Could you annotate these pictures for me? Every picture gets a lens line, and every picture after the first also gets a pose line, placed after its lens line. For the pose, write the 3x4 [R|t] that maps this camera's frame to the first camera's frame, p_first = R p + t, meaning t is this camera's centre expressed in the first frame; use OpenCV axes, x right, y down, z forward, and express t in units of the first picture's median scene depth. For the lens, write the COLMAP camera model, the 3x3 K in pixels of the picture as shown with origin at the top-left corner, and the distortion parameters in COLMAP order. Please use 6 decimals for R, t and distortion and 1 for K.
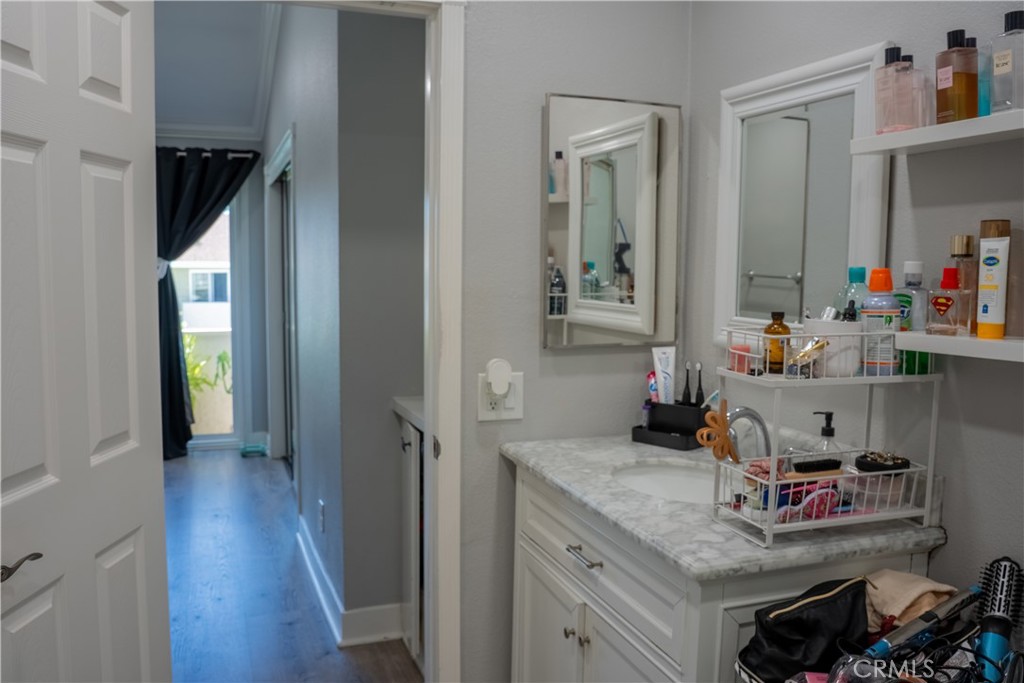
lens RADIAL K [[840.8, 0, 511.7], [0, 840.8, 342.1], [0, 0, 1]] dist [-0.057704, 0.011819]
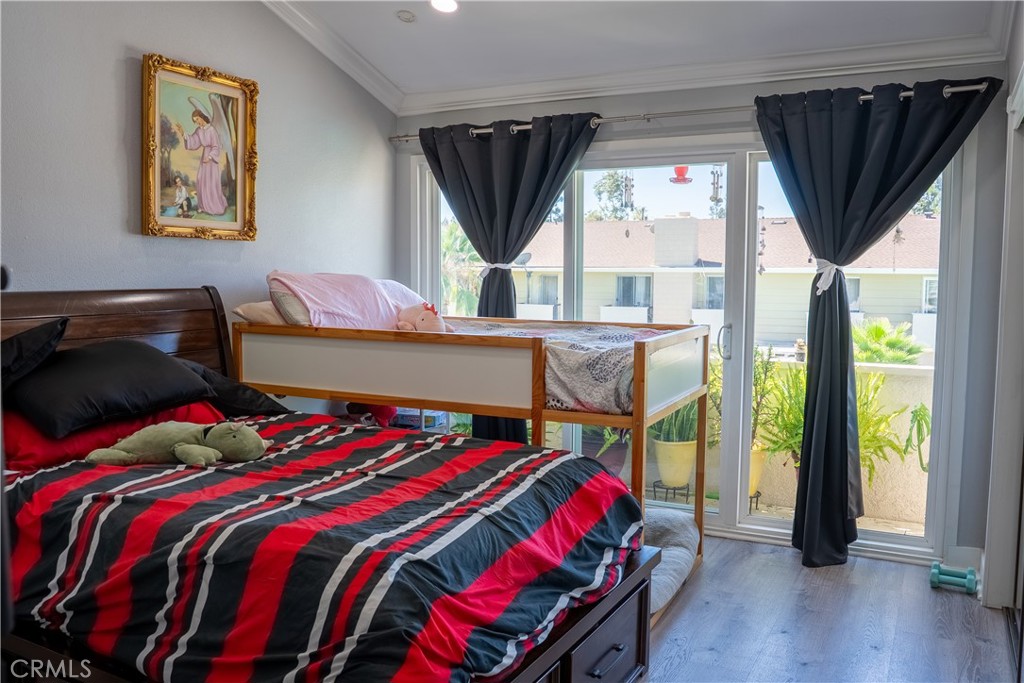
lens RADIAL K [[840.8, 0, 511.0], [0, 840.8, 341.7], [0, 0, 1]] dist [-0.057704, 0.011819]
pose [[0.671452, 0.059599, -0.738647, -0.096458], [-0.065229, 0.997645, 0.021203, -0.033578], [0.738171, 0.033944, 0.673759, 0.363696]]
